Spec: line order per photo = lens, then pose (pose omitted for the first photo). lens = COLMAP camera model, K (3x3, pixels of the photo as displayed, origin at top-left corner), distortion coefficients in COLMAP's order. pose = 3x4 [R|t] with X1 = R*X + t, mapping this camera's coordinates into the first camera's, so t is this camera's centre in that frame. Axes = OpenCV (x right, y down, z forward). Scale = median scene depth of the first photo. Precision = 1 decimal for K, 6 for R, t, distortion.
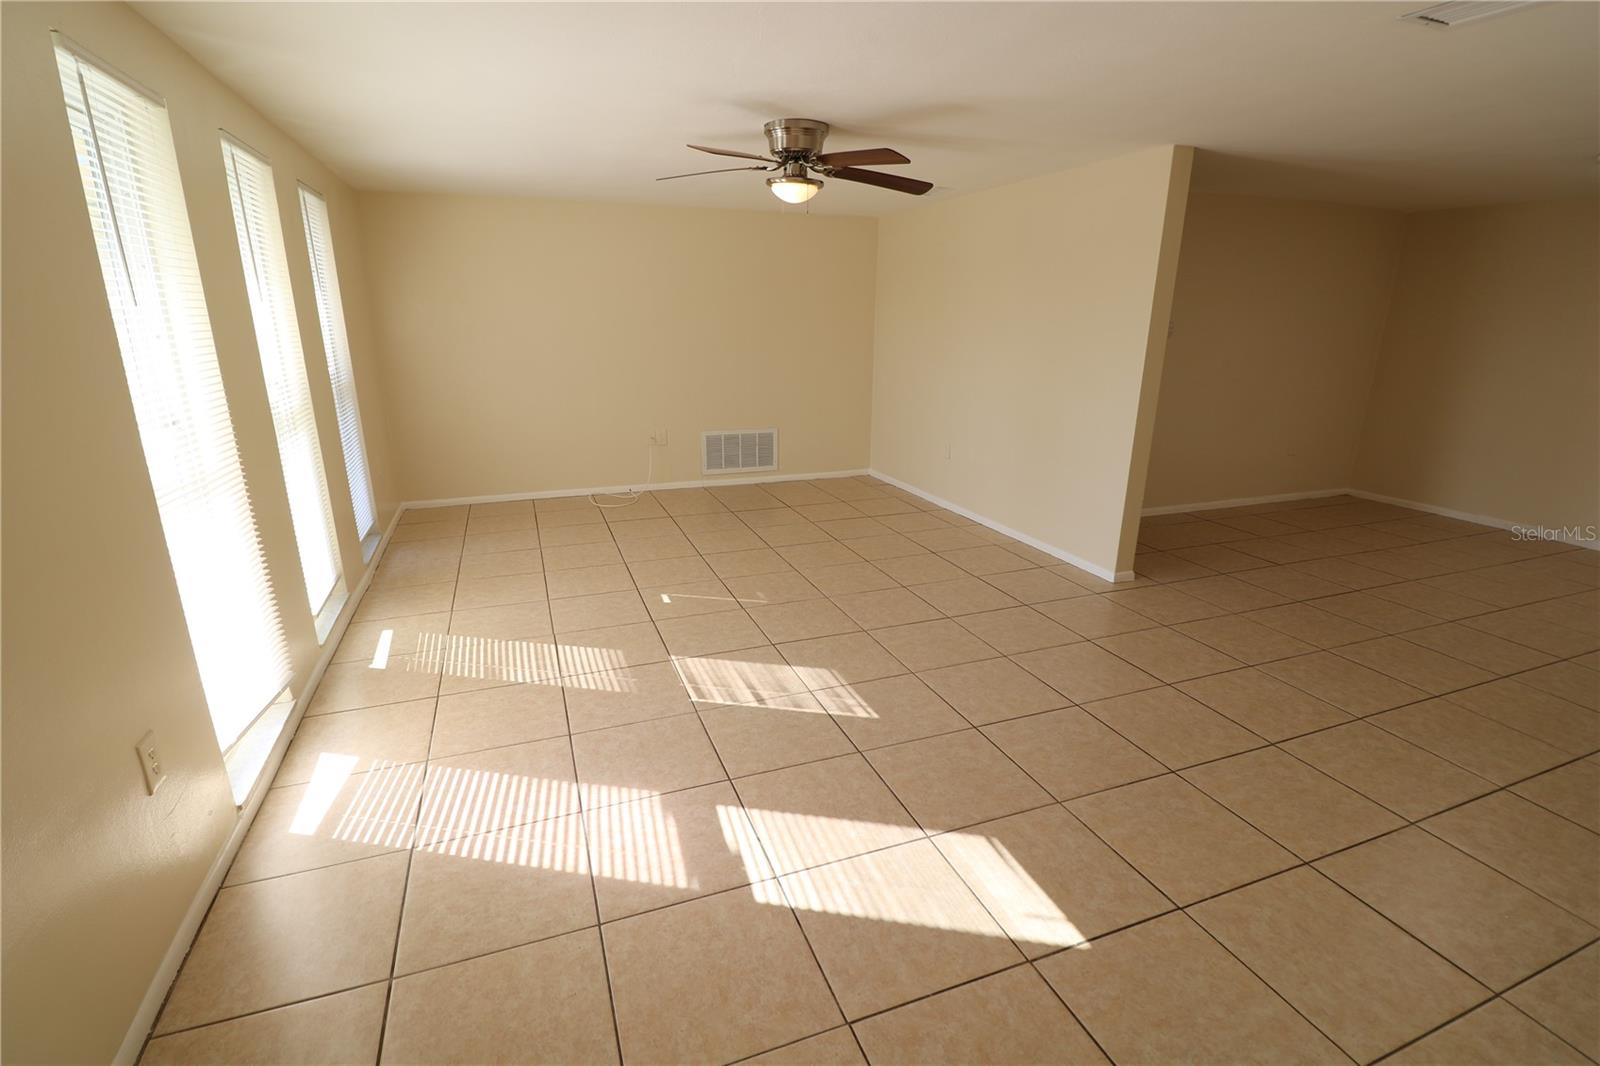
lens RADIAL K [[742.9, 0, 796.3], [0, 742.9, 536.1], [0, 0, 1]] dist [-0.004177, -0.008619]
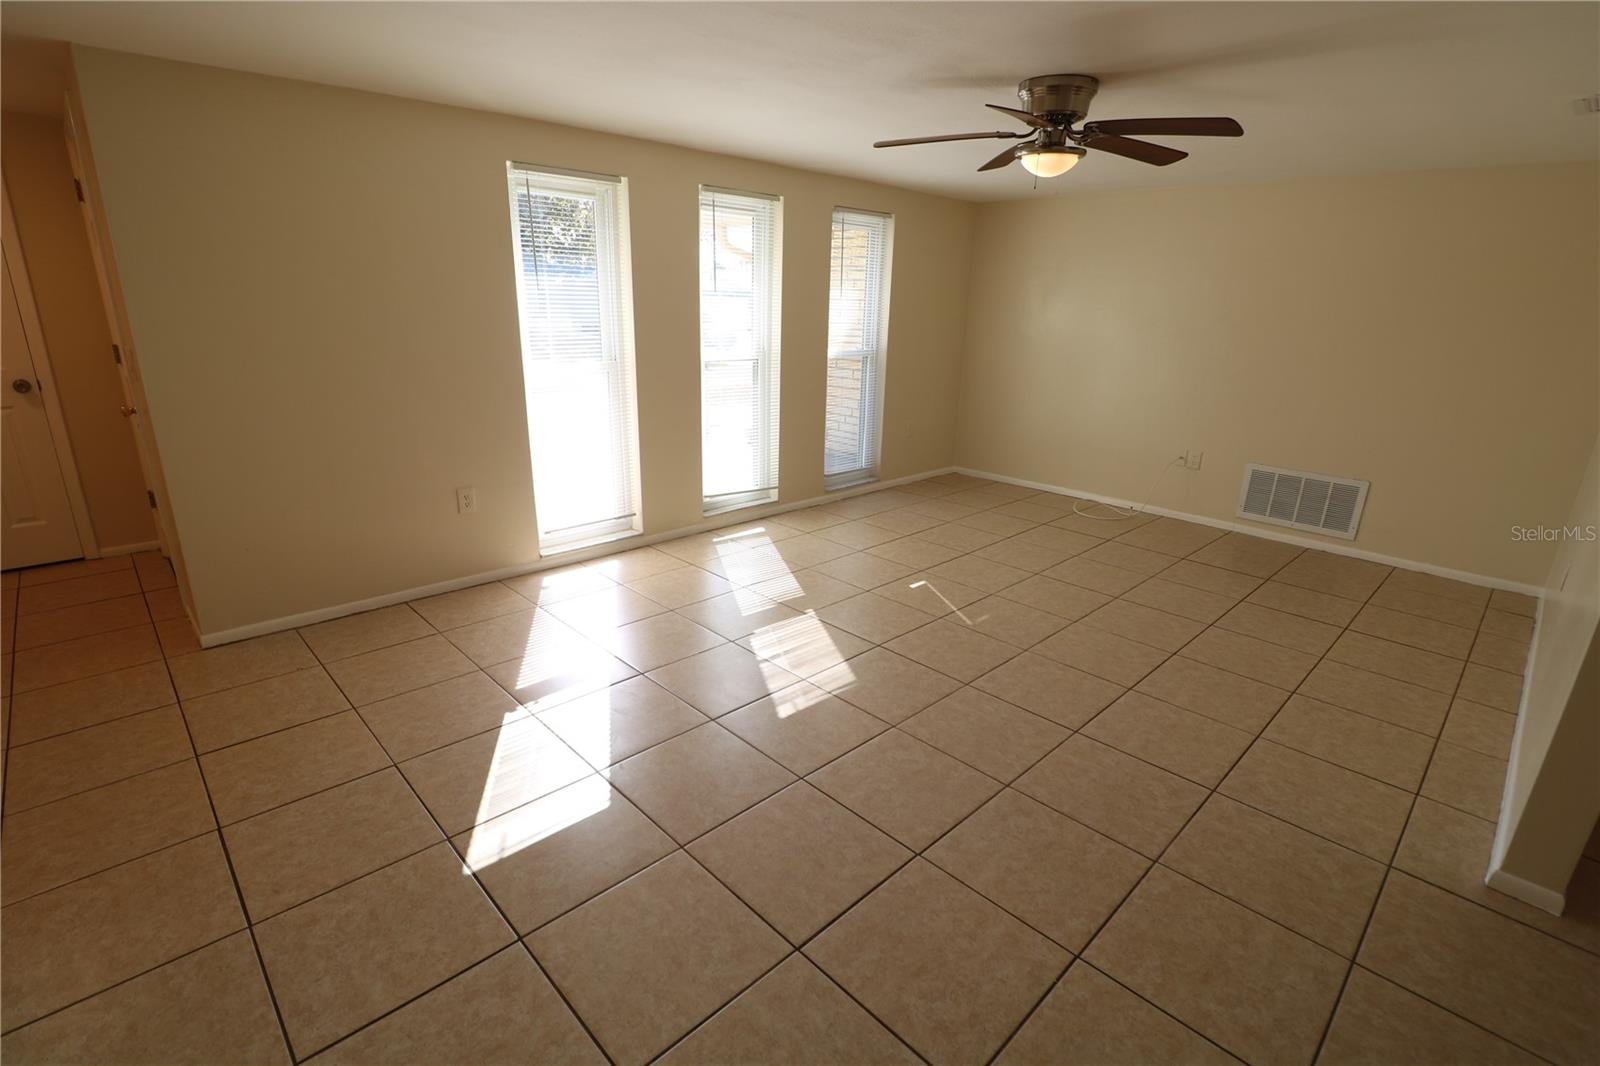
lens RADIAL K [[742.9, 0, 796.6], [0, 742.9, 527.8], [0, 0, 1]] dist [-0.004177, -0.008619]
pose [[0.400875, 0.274994, -0.873887, 0.778814], [-0.285249, 0.943936, 0.166186, -0.138419], [0.870593, 0.182656, 0.456842, 0.459404]]
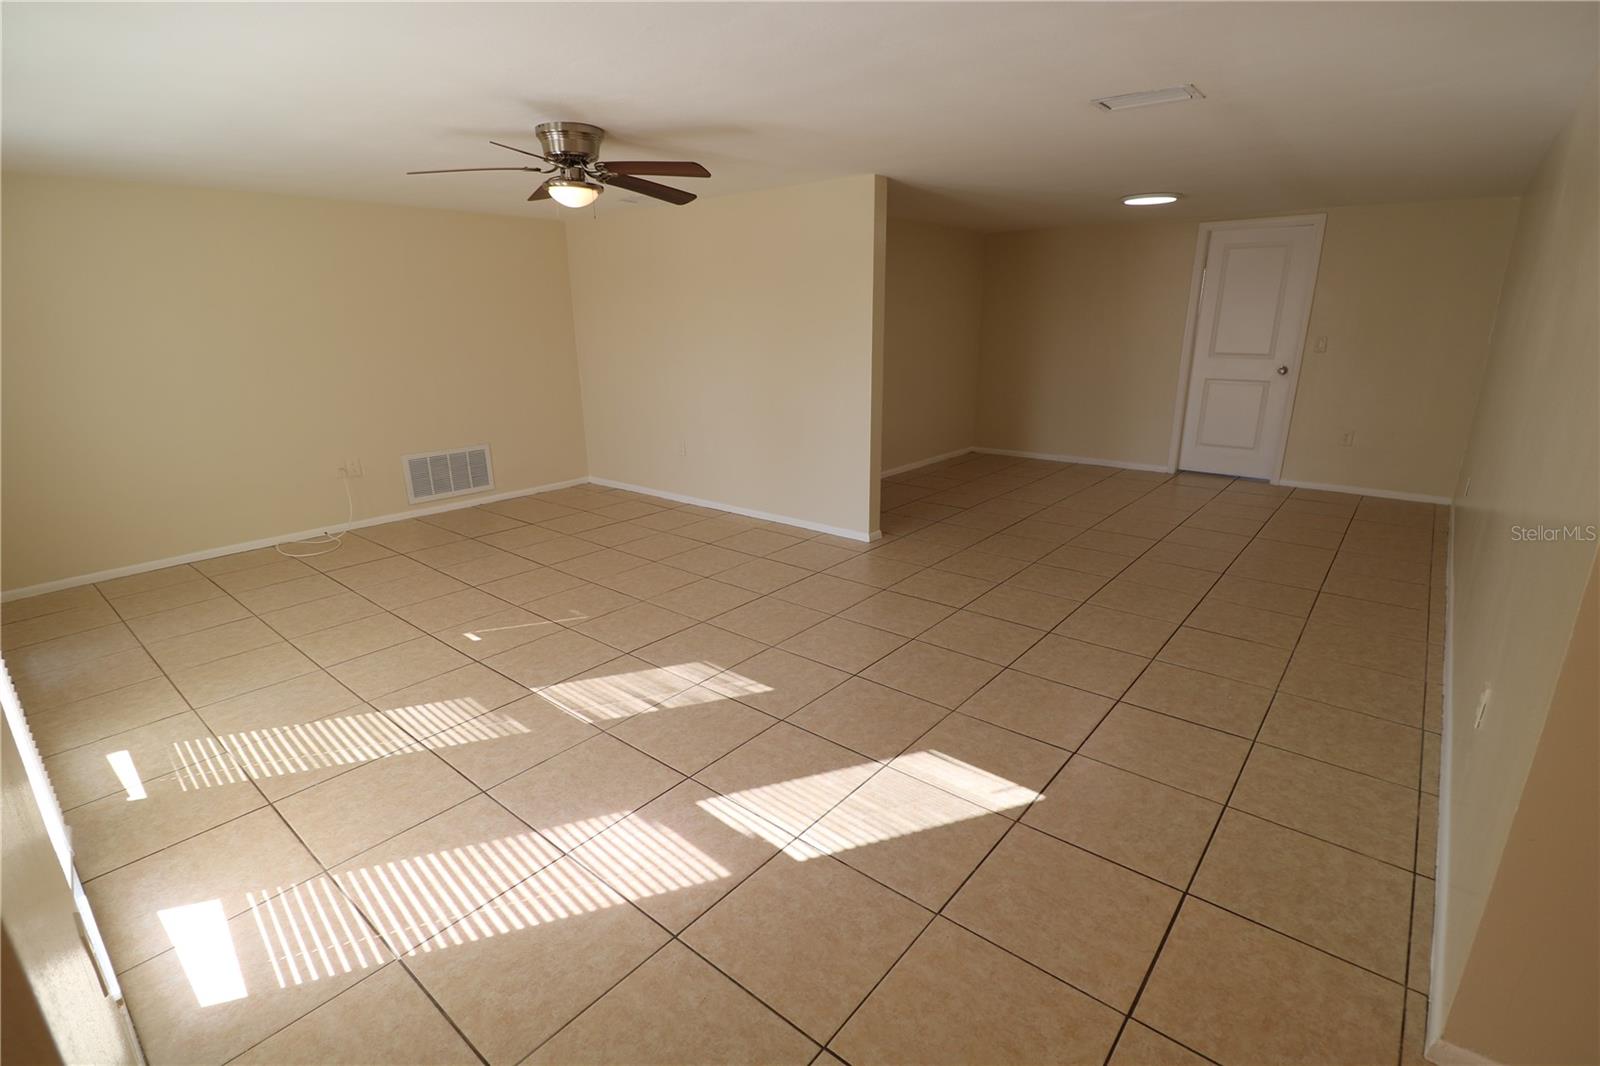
lens RADIAL K [[742.9, 0, 797.1], [0, 742.9, 536.3], [0, 0, 1]] dist [-0.004177, -0.008619]
pose [[0.870835, -0.154814, 0.466561, -0.288980], [0.156713, 0.987024, 0.035009, -0.007691], [-0.465927, 0.042629, 0.883796, 0.014464]]
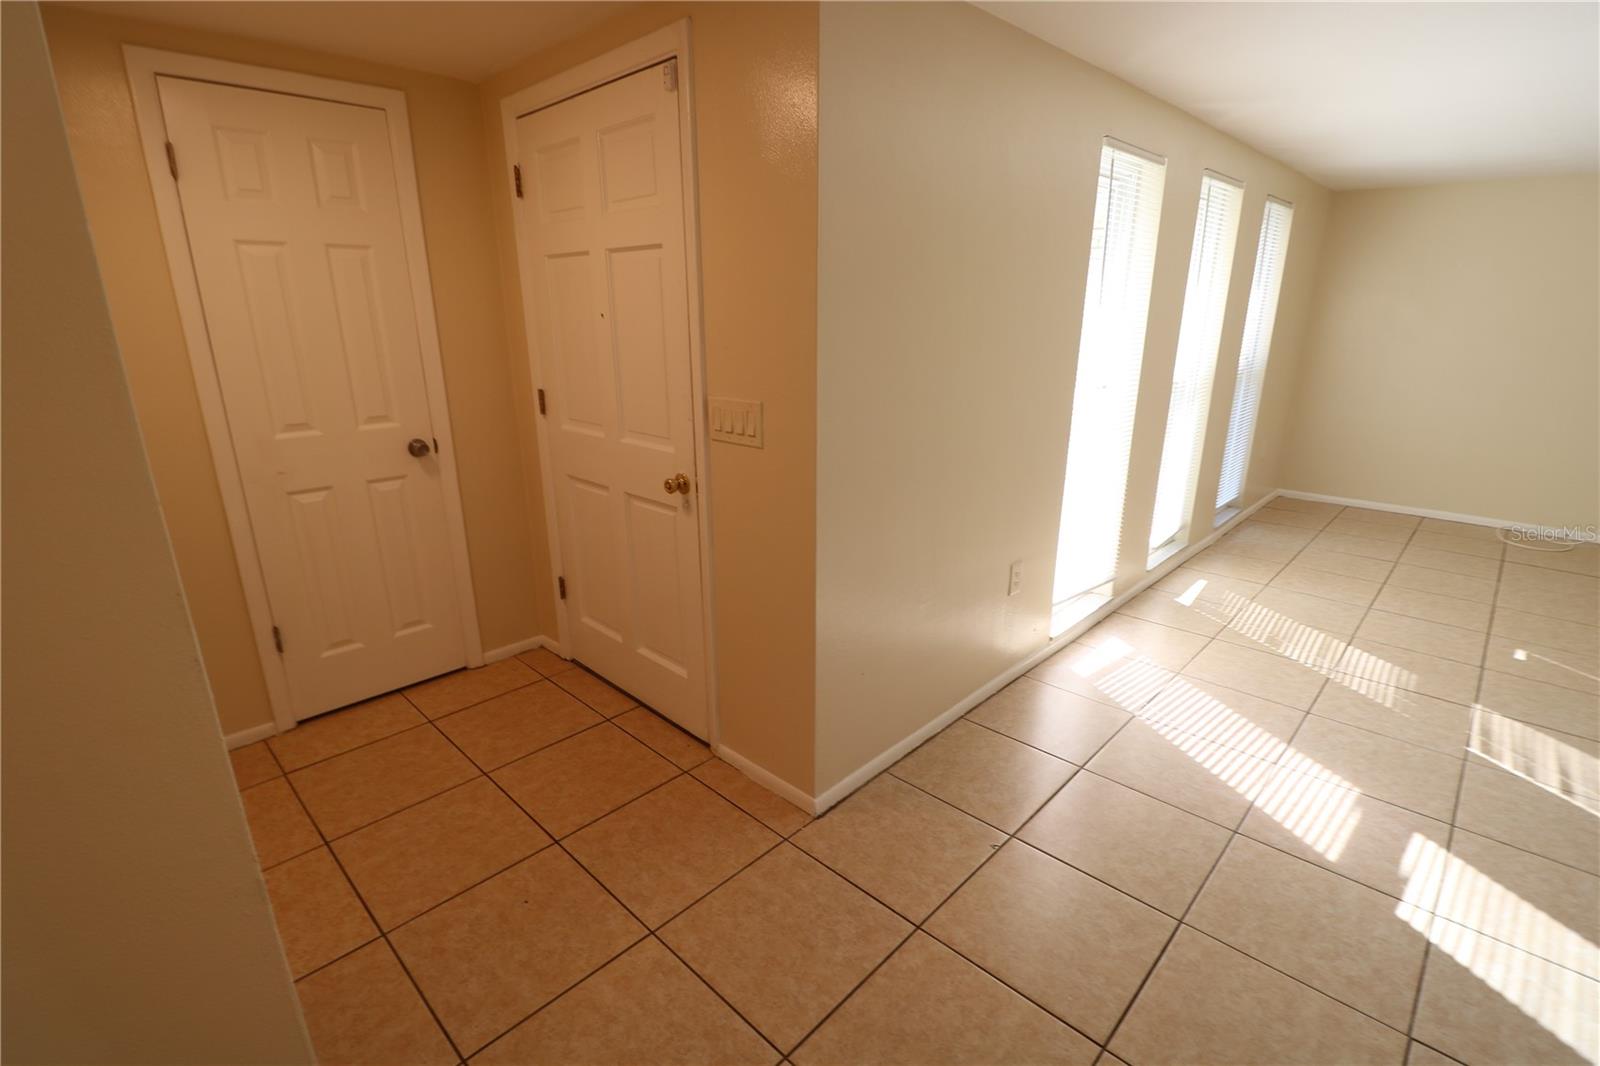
lens RADIAL K [[742.9, 0, 807.0], [0, 742.9, 535.9], [0, 0, 1]] dist [-0.004177, -0.008619]
pose [[0.430515, 0.258366, -0.864814, 0.192398], [-0.253302, 0.954234, 0.158984, 0.036026], [0.866311, 0.150614, 0.476257, -0.124870]]
